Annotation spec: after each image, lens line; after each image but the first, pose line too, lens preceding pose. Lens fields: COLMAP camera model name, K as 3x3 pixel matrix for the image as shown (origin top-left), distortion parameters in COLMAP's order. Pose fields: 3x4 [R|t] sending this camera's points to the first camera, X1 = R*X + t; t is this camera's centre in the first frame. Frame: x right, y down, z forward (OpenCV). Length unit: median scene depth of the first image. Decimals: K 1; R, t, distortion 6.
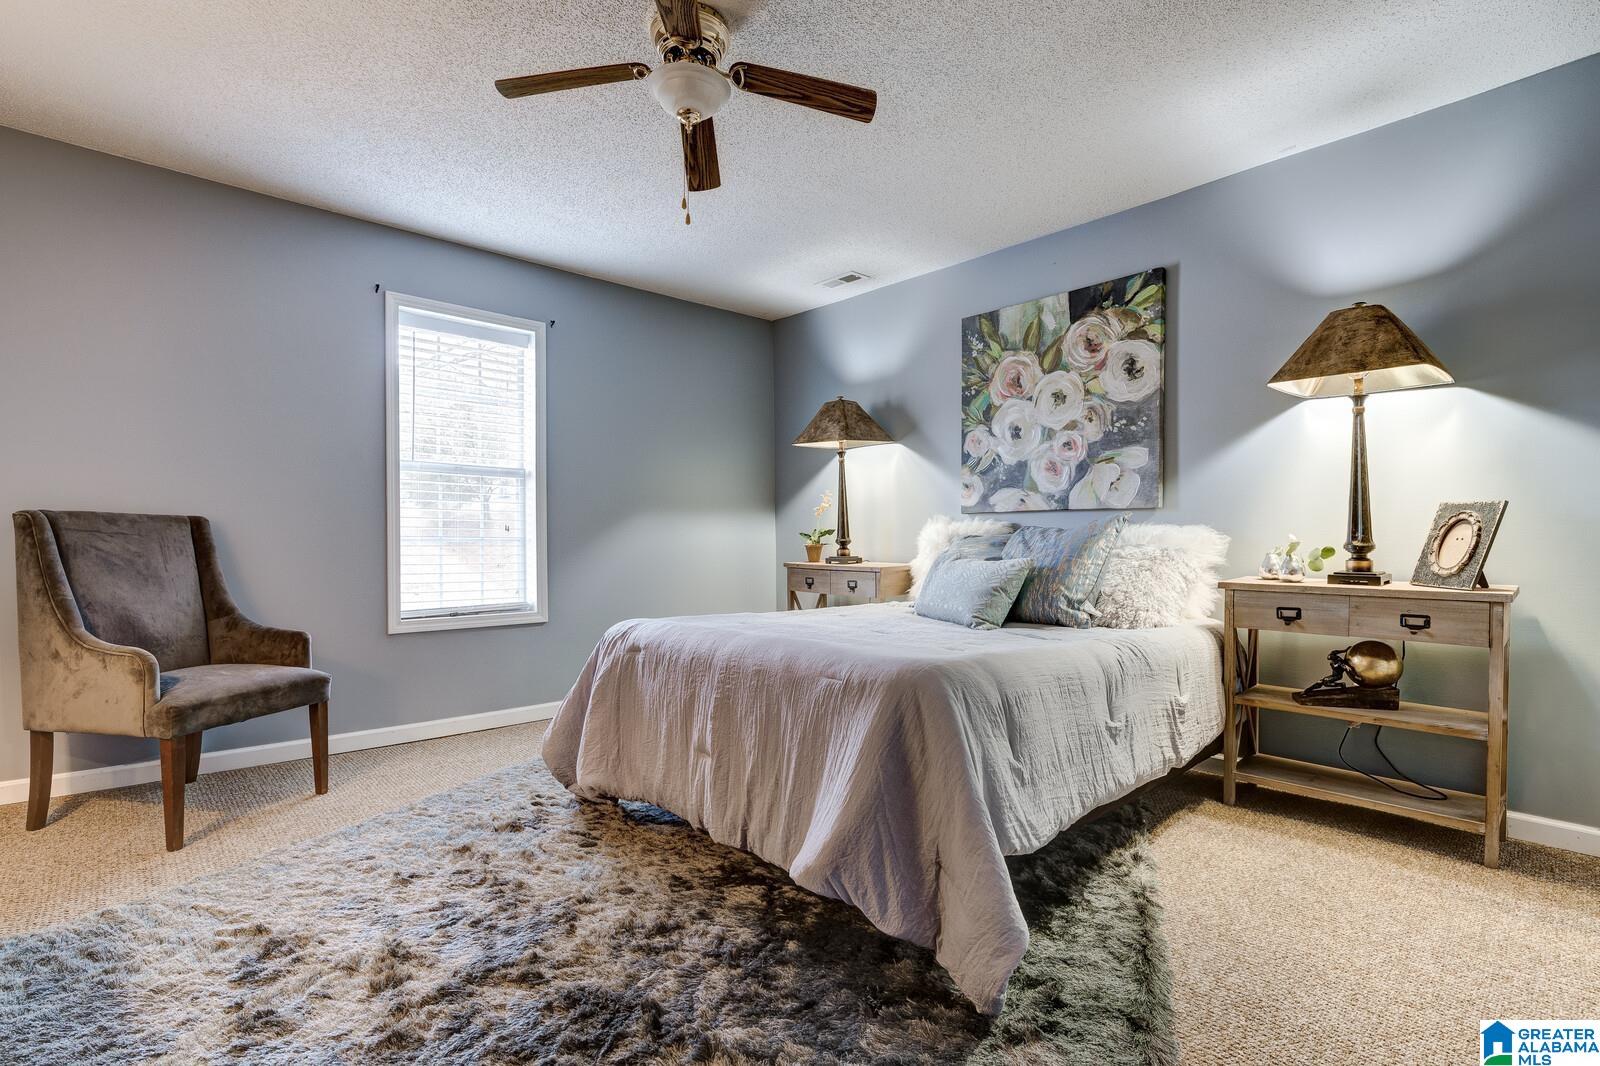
lens RADIAL K [[734.1, 0, 790.5], [0, 734.1, 538.2], [0, 0, 1]] dist [0.001611, 0.000014]
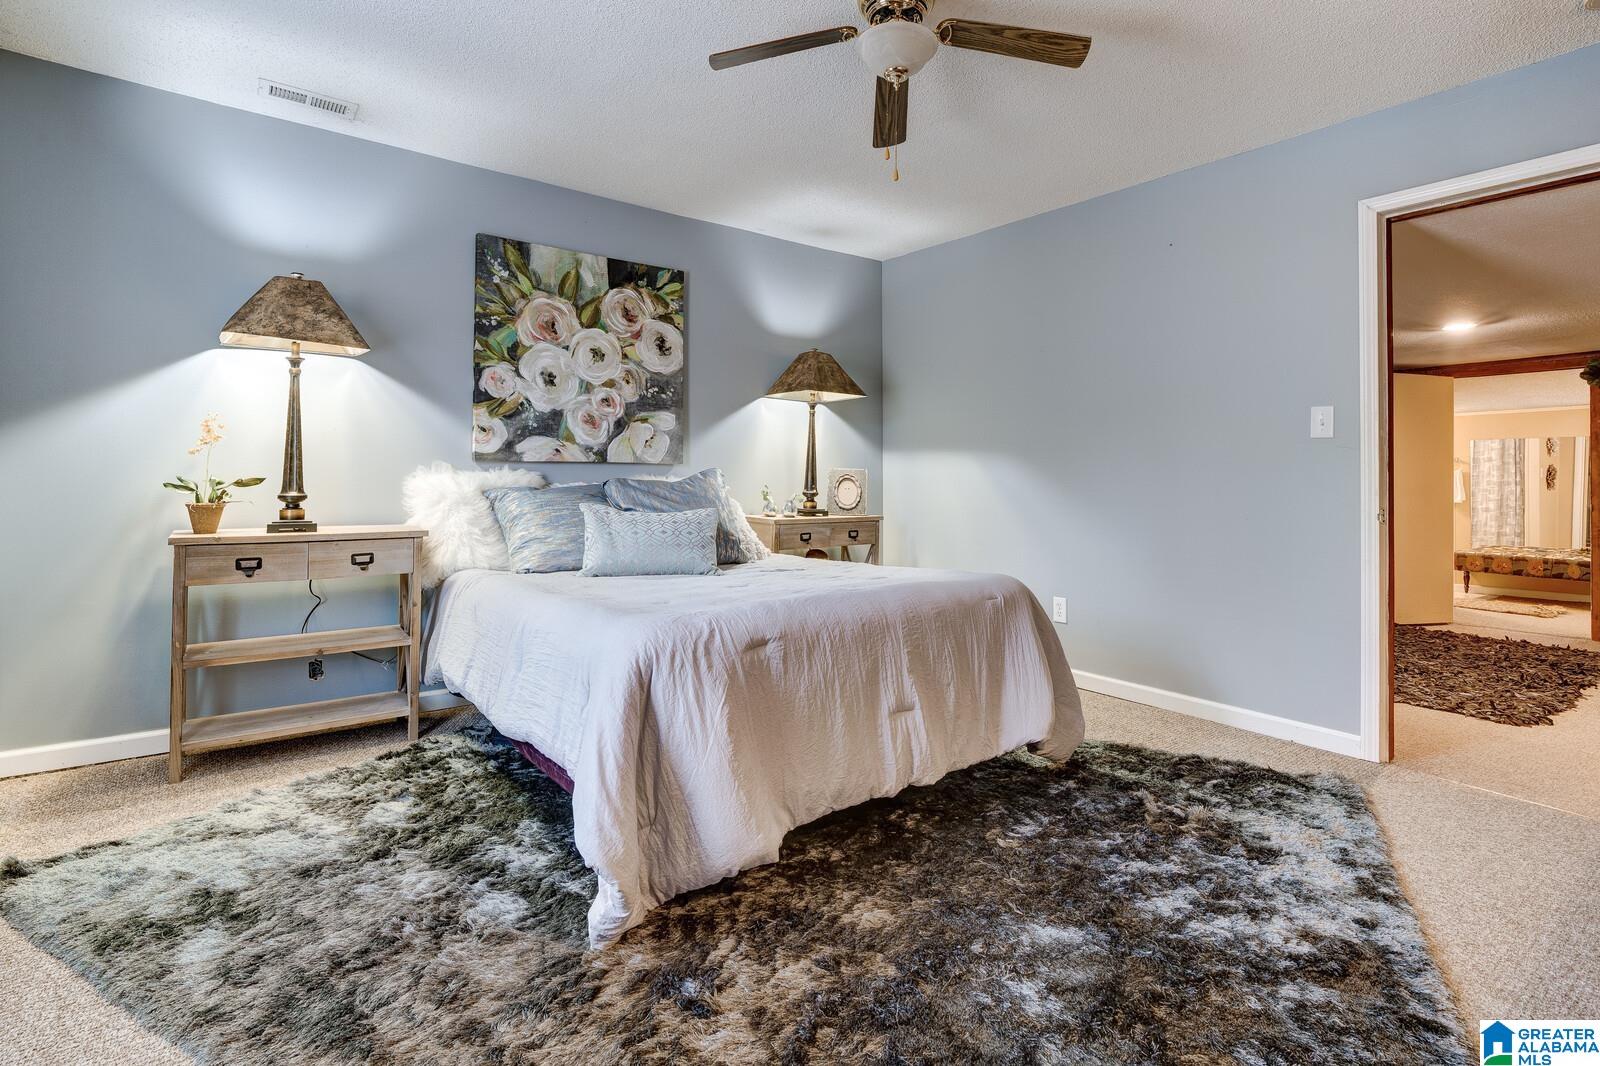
lens RADIAL K [[734.1, 0, 696.8], [0, 734.1, 468.5], [0, 0, 1]] dist [0.001611, 0.000014]
pose [[0.167121, 0.024761, 0.985625, -0.612970], [0.003270, 0.999665, -0.025668, -0.002630], [-0.985931, 0.007513, 0.166984, 0.667720]]
